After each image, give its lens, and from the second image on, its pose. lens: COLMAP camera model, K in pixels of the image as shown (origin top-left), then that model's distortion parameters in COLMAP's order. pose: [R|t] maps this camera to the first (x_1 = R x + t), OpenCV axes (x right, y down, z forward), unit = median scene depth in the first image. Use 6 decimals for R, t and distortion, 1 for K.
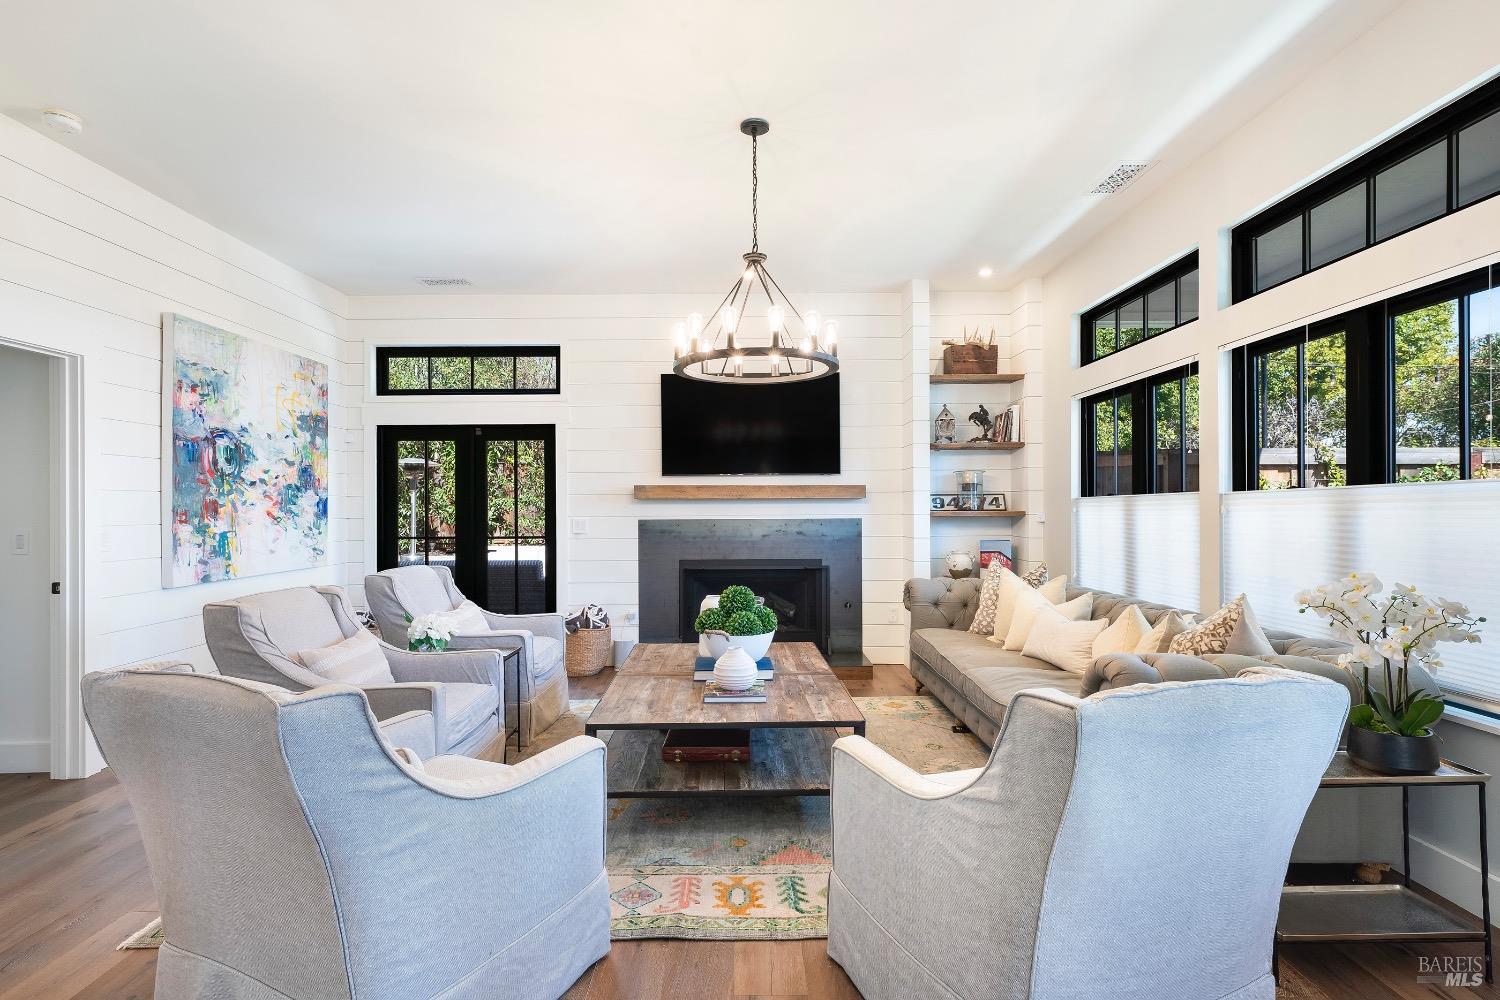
lens RADIAL K [[682.7, 0, 750.0], [0, 682.7, 500.0], [0, 0, 1]] dist [0.002500, 0.000332]
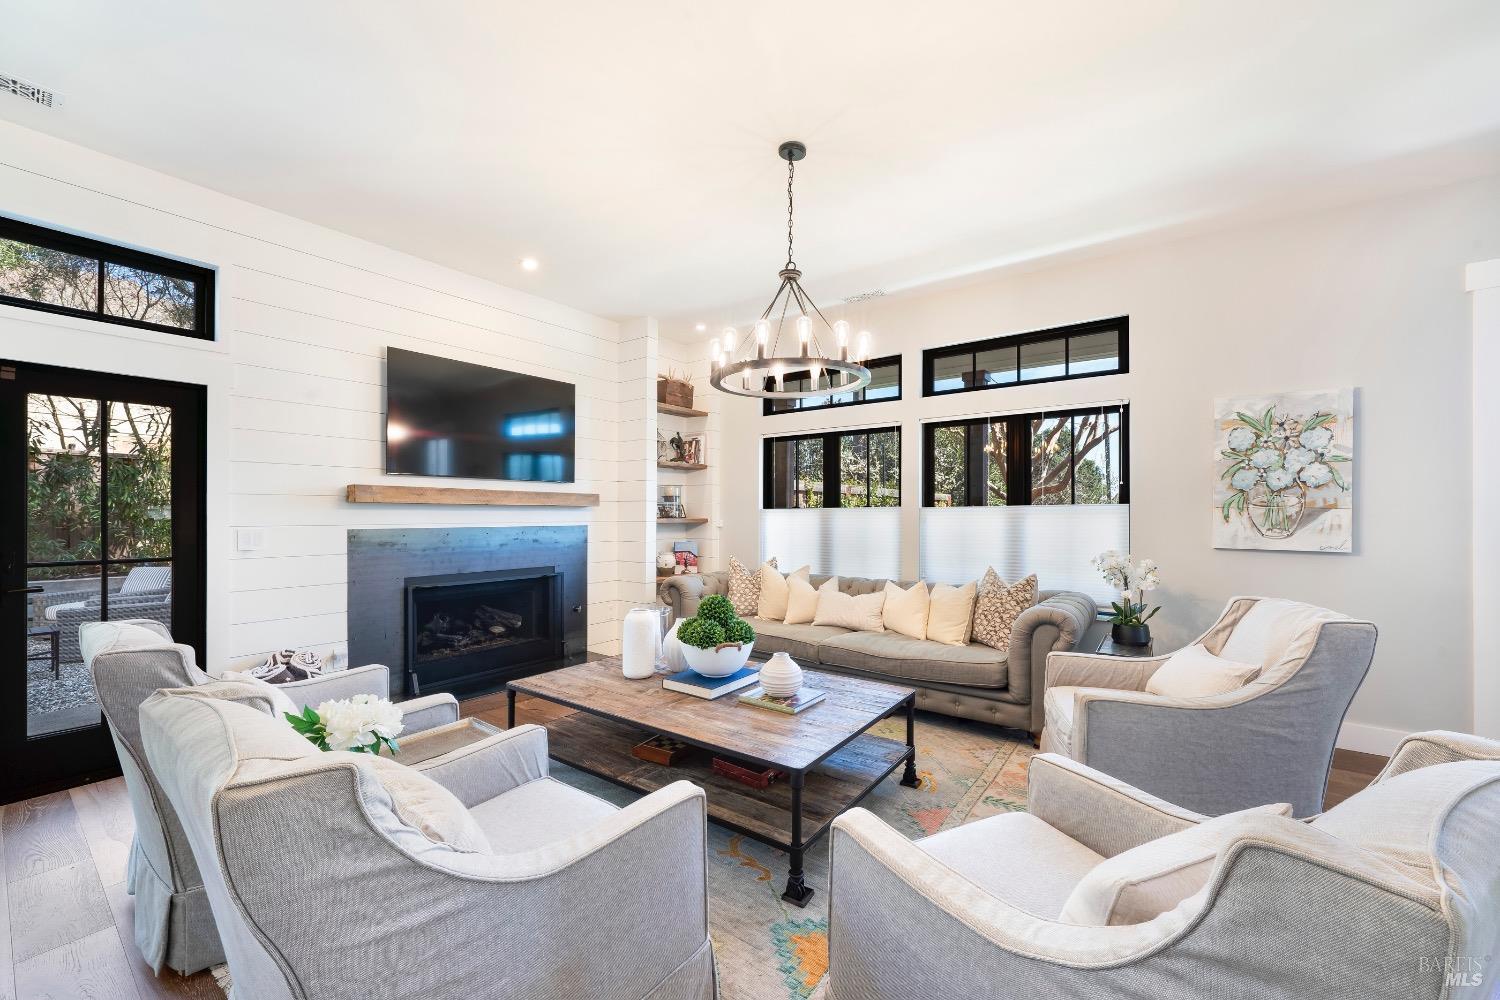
lens RADIAL K [[558.6, 0, 748.6], [0, 558.6, 507.5], [0, 0, 1]] dist [-0.015793, 0.000044]
pose [[0.641712, 0.016355, 0.766771, -0.351988], [-0.013984, 0.999856, -0.009624, 0.004291], [-0.766818, -0.004546, 0.641848, 0.261368]]
